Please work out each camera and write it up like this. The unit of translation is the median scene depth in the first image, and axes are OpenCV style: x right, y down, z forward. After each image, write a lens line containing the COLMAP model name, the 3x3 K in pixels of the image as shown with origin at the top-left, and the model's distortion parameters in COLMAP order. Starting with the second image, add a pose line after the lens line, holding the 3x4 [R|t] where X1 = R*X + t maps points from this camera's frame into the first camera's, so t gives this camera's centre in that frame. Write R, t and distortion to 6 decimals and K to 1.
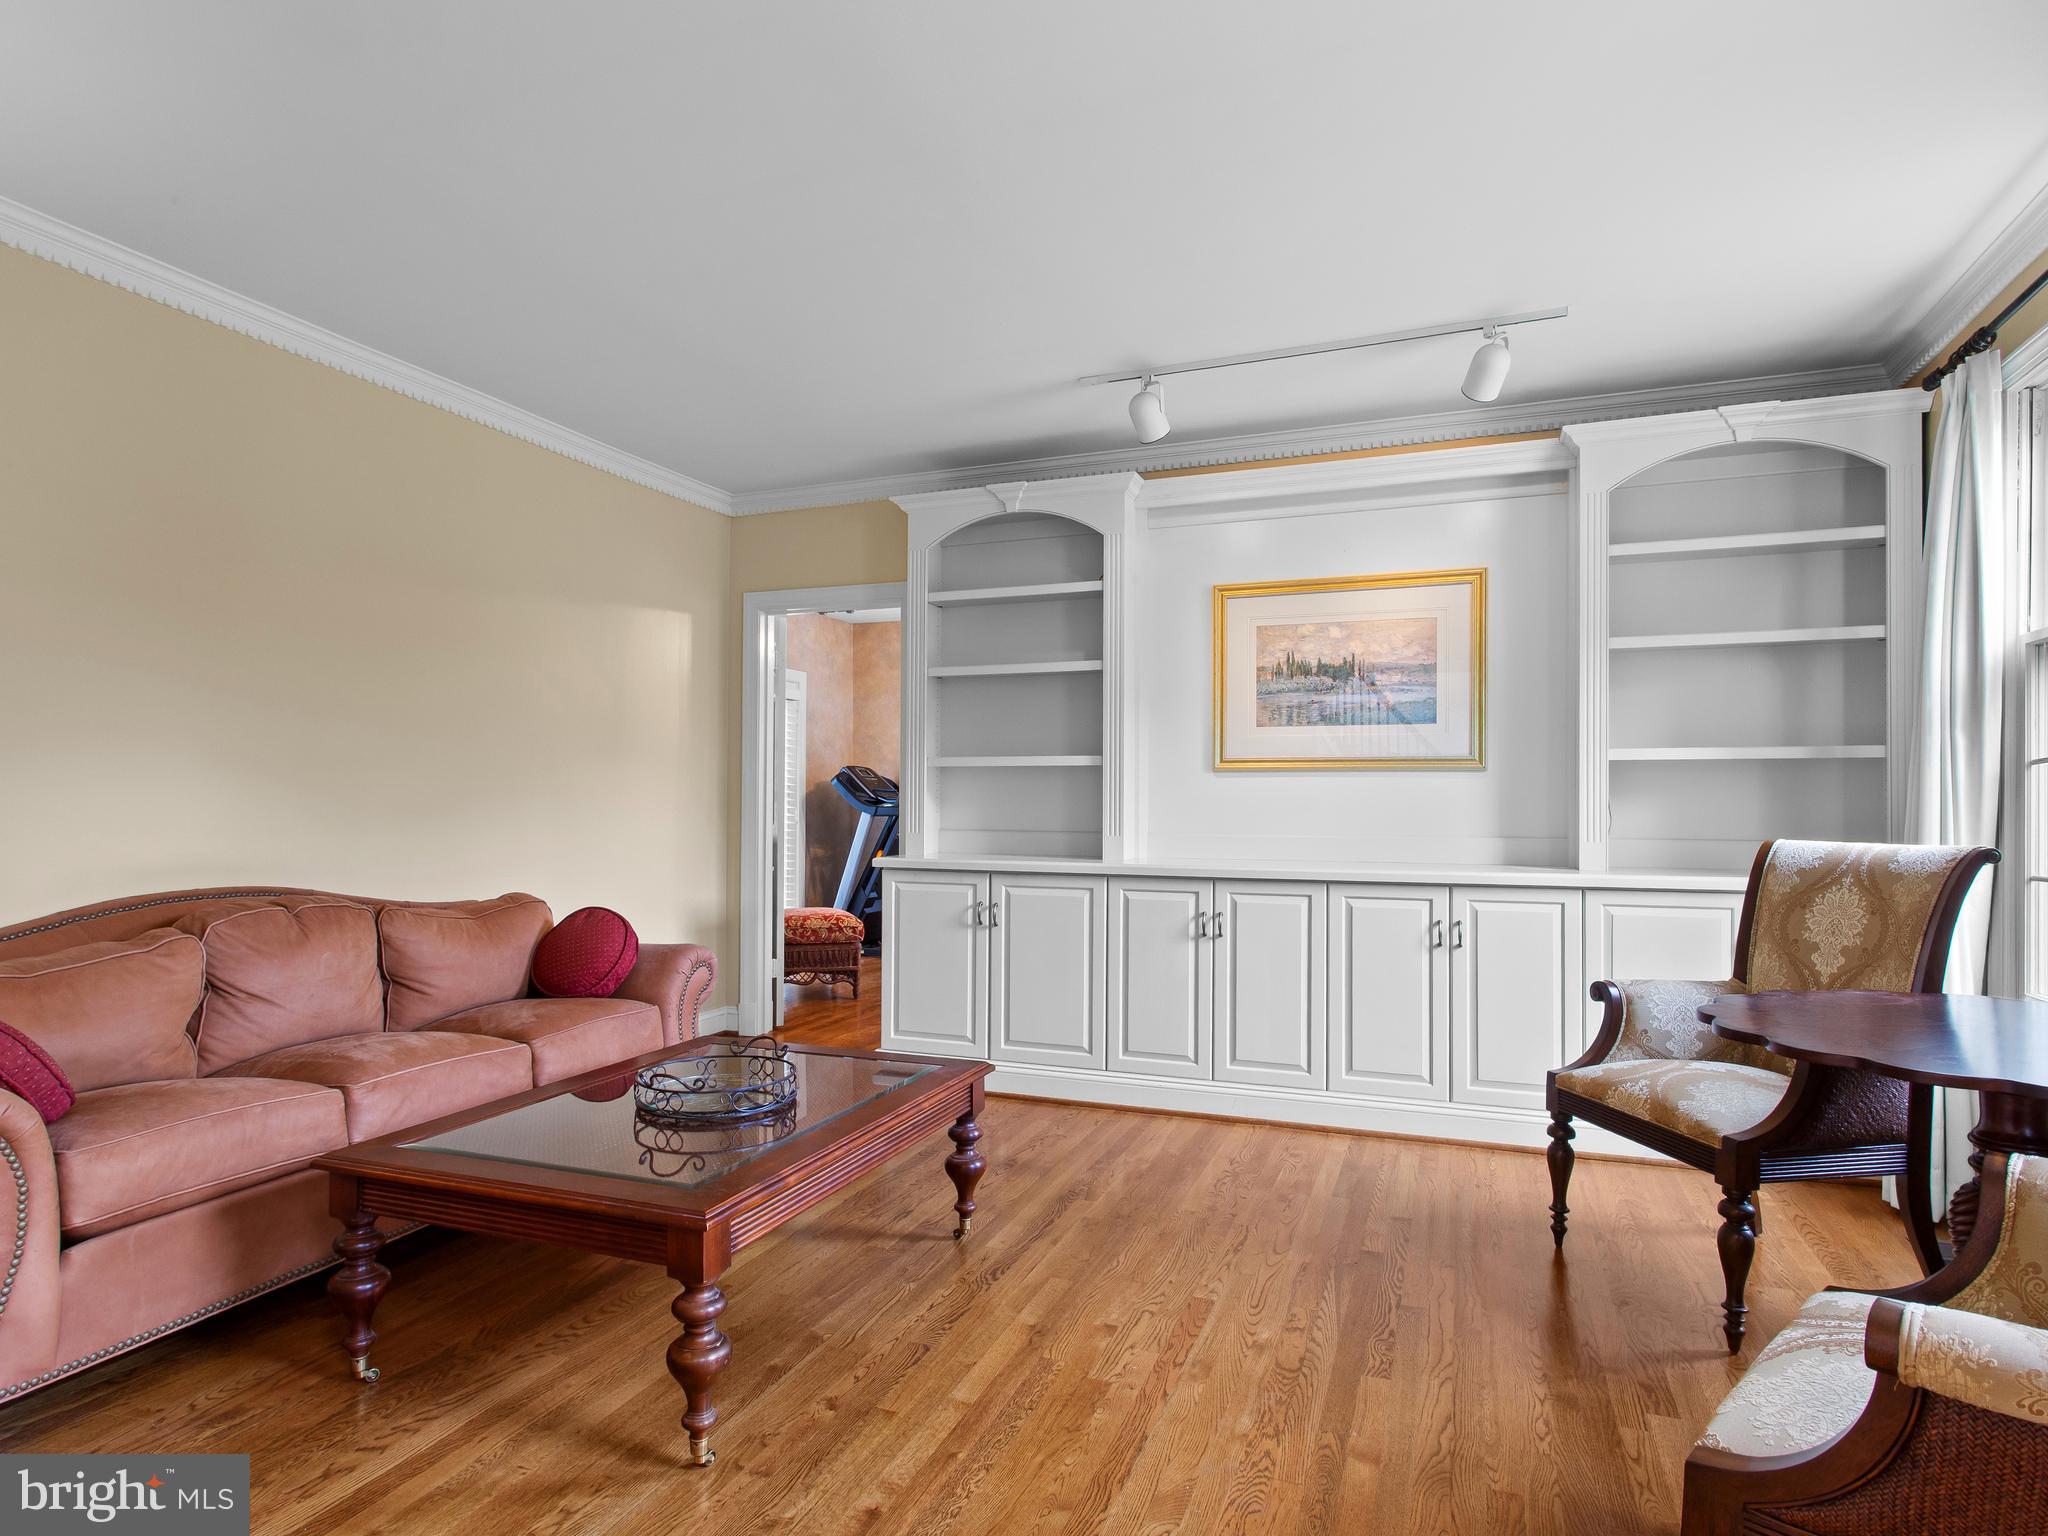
lens RADIAL K [[1166.8, 0, 1024.0], [0, 1166.8, 776.2], [0, 0, 1]] dist [-0.004729, -0.000906]
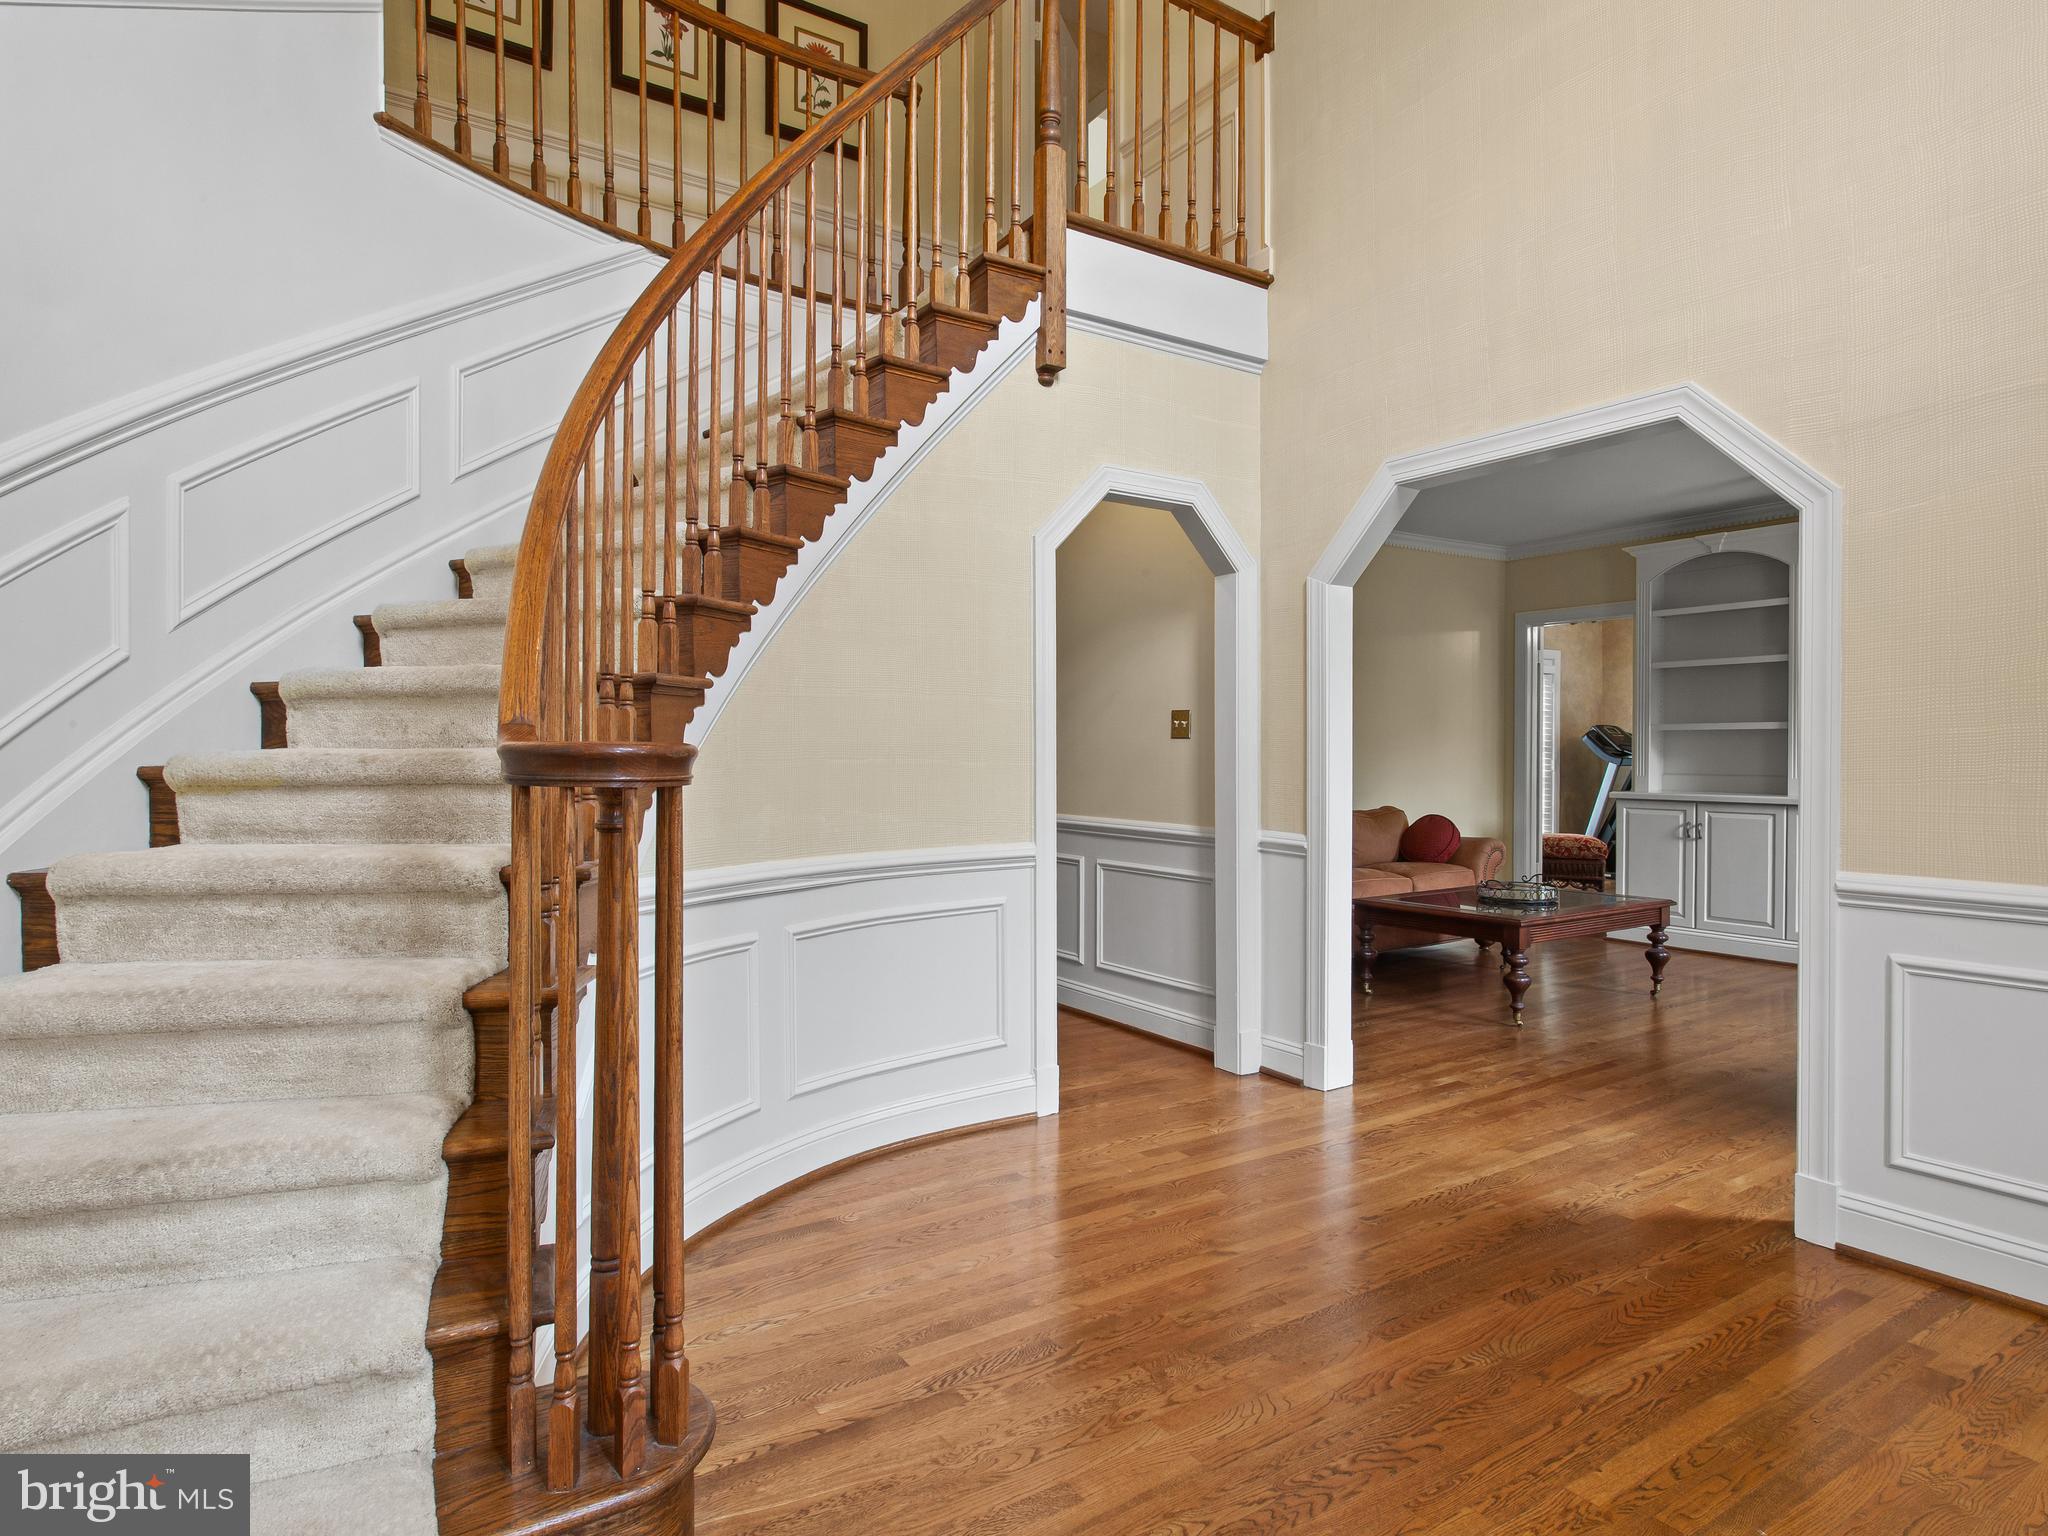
lens RADIAL K [[1166.8, 0, 1024.0], [0, 1166.8, 776.2], [0, 0, 1]] dist [-0.004729, -0.000906]
pose [[0.817706, 0.007616, -0.575585, 0.117845], [0.016219, 0.999211, 0.036262, -0.017402], [0.575407, -0.038986, 0.816937, -0.663774]]
